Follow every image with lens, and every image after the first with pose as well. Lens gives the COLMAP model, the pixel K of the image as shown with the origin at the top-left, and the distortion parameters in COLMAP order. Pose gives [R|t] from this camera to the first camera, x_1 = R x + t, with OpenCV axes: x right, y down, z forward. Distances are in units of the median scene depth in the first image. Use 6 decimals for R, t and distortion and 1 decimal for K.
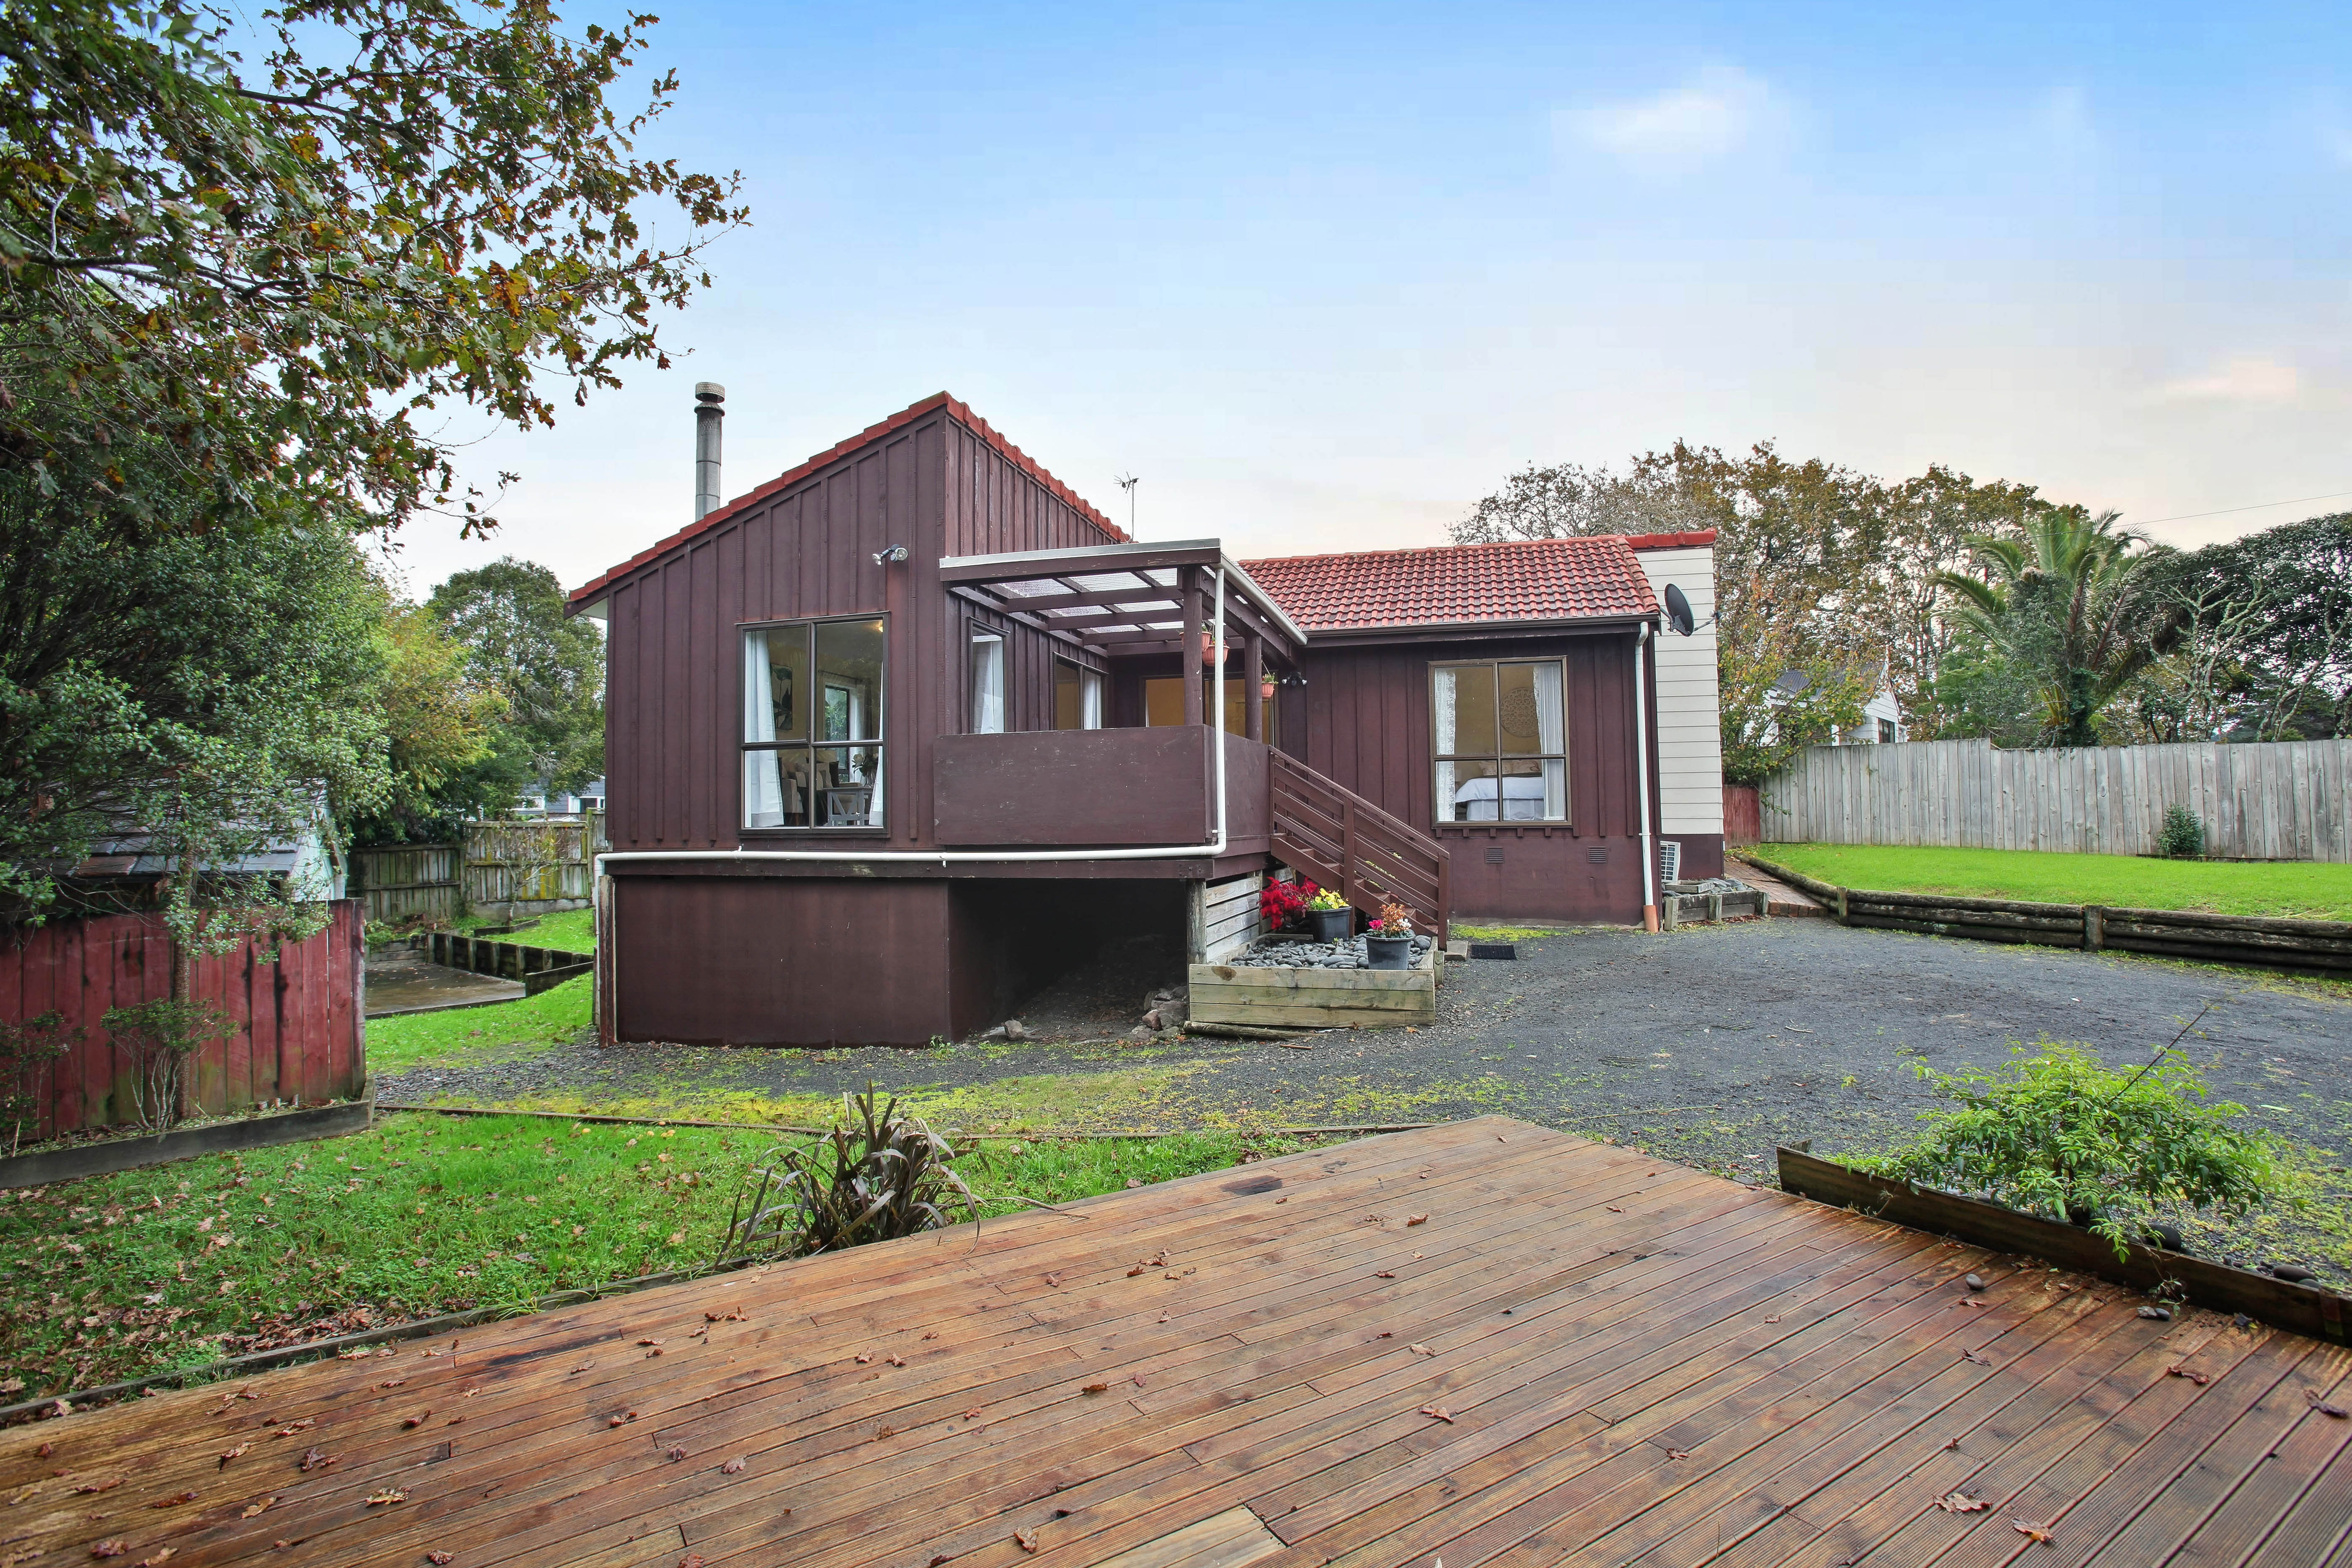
lens RADIAL K [[1112.8, 0, 1176.0], [0, 1112.8, 784.0], [0, 0, 1]] dist [-0.054055, 0.020246]
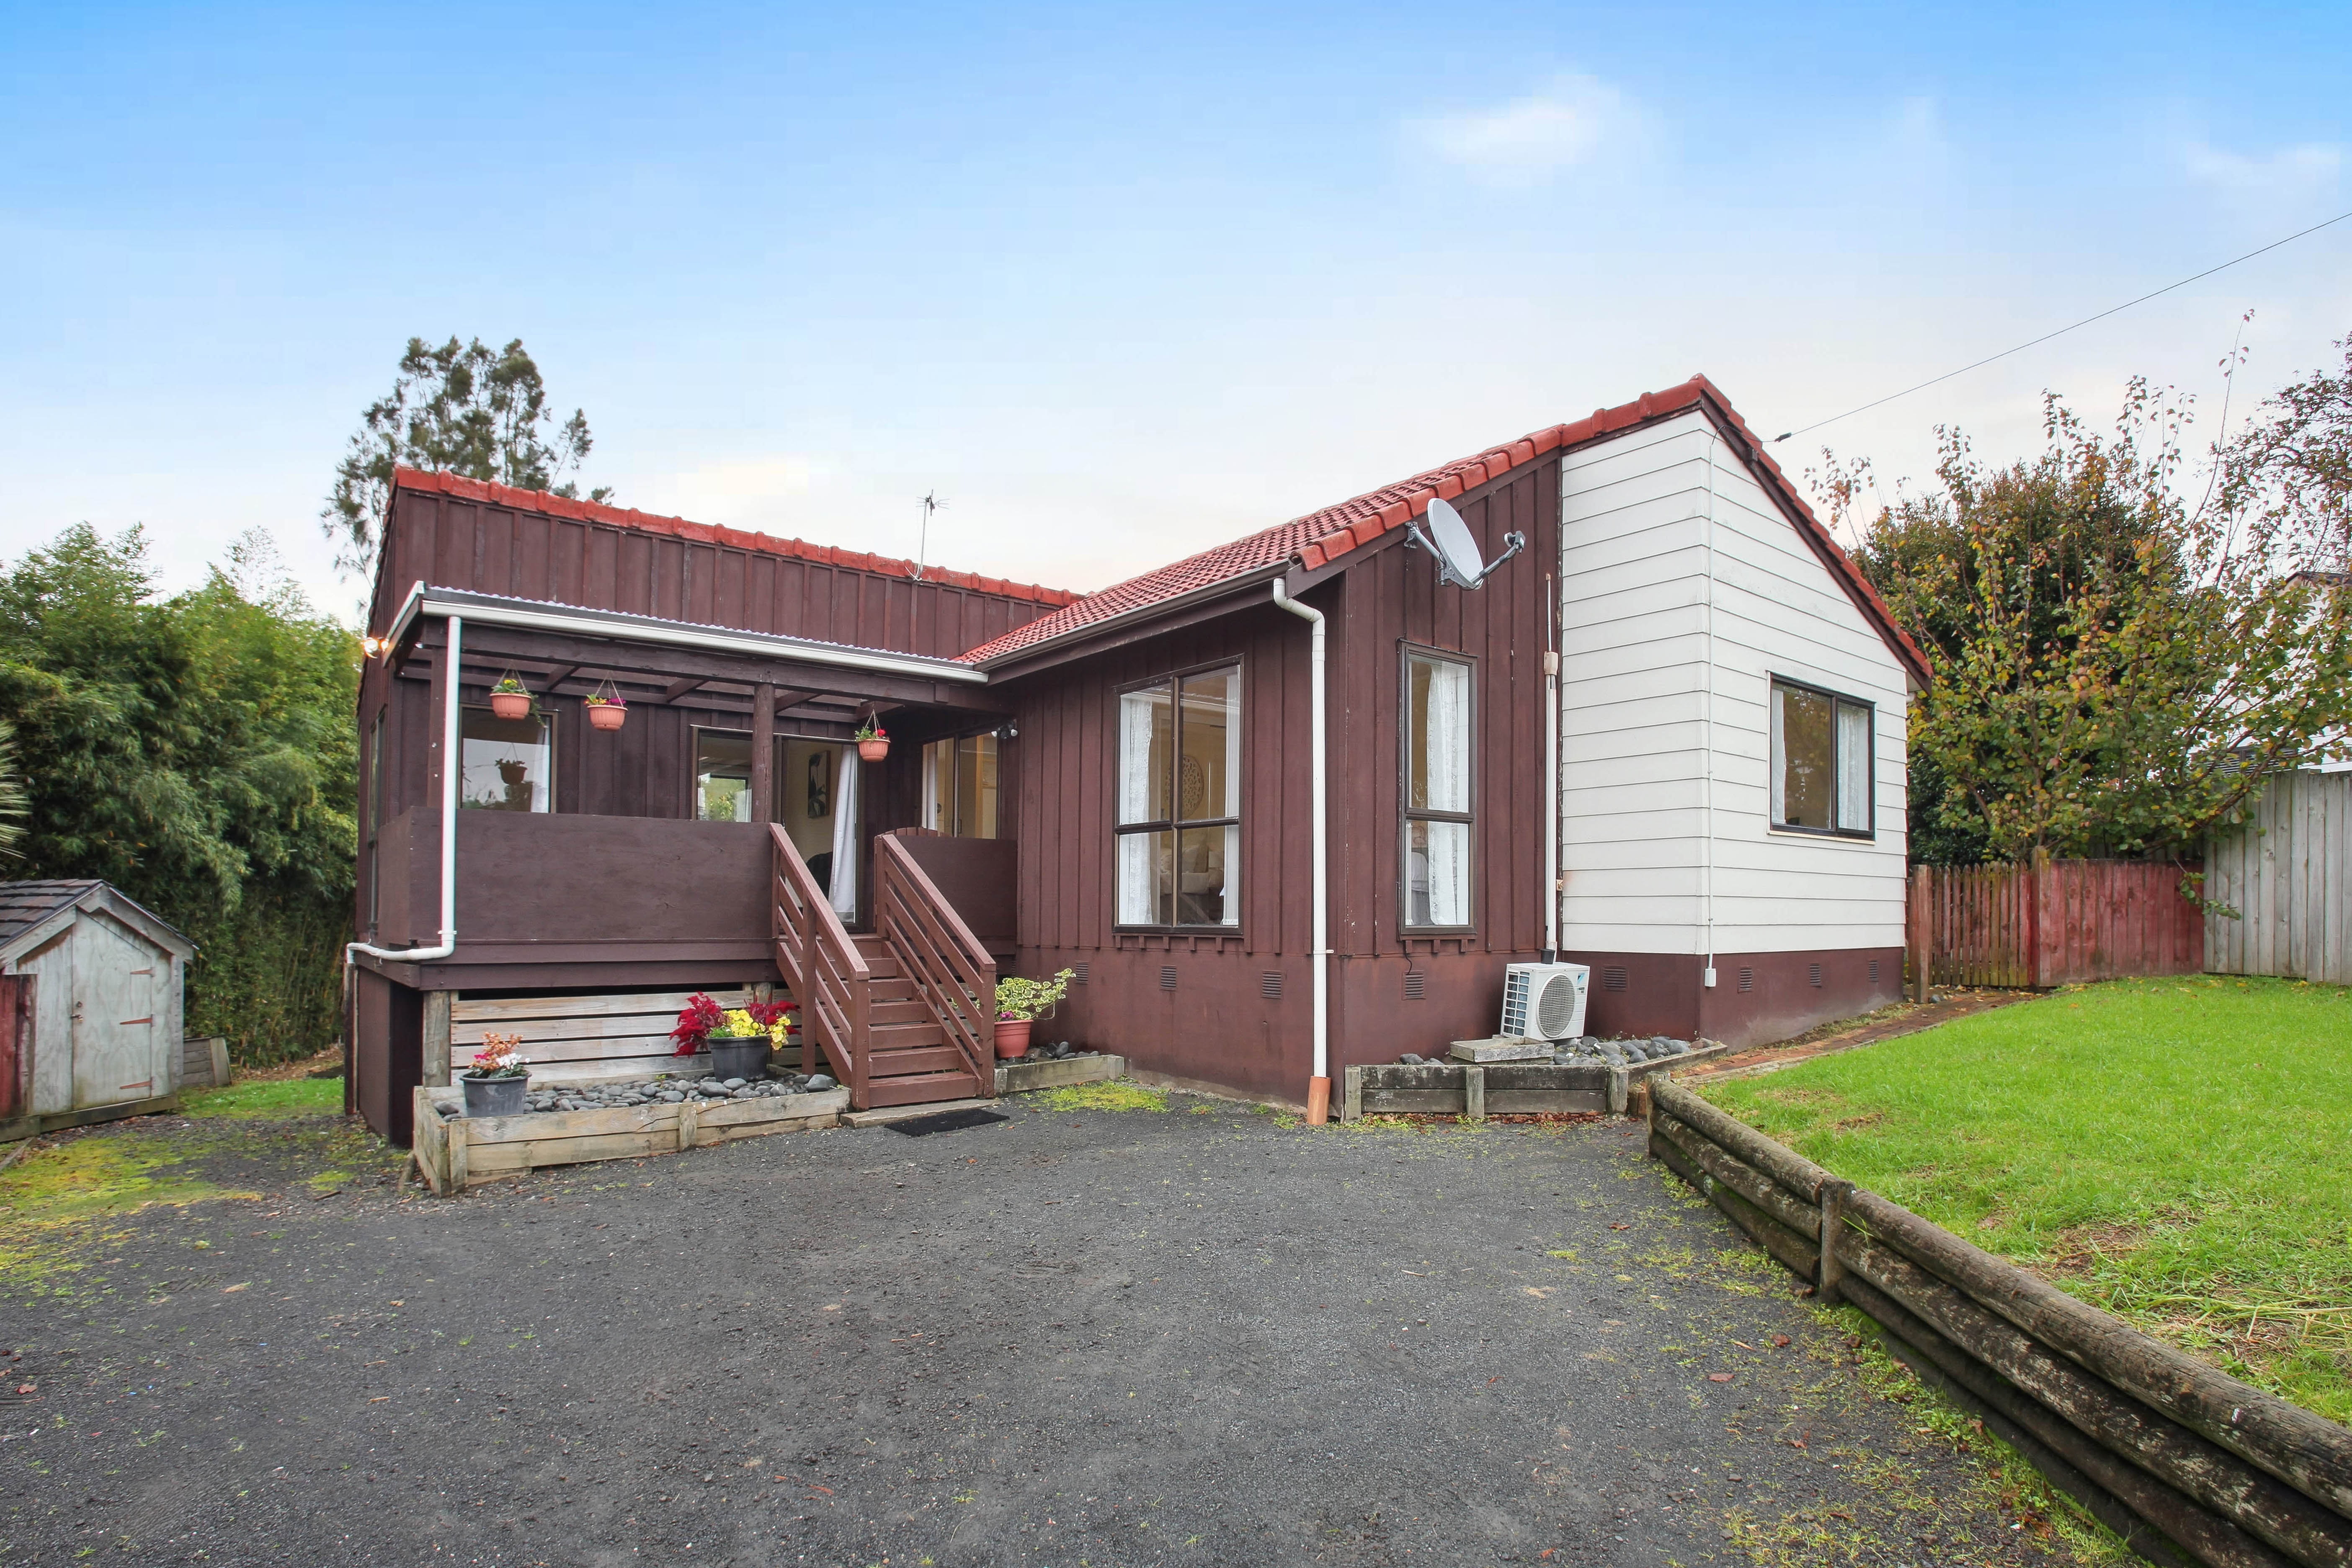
lens RADIAL K [[1167.4, 0, 1176.7], [0, 1167.4, 872.8], [0, 0, 1]] dist [-0.000681, -0.000020]
pose [[0.810973, -0.003731, -0.585072, 0.673627], [0.010350, 0.999915, 0.007969, -0.000985], [0.584992, -0.012518, 0.810942, 0.437815]]
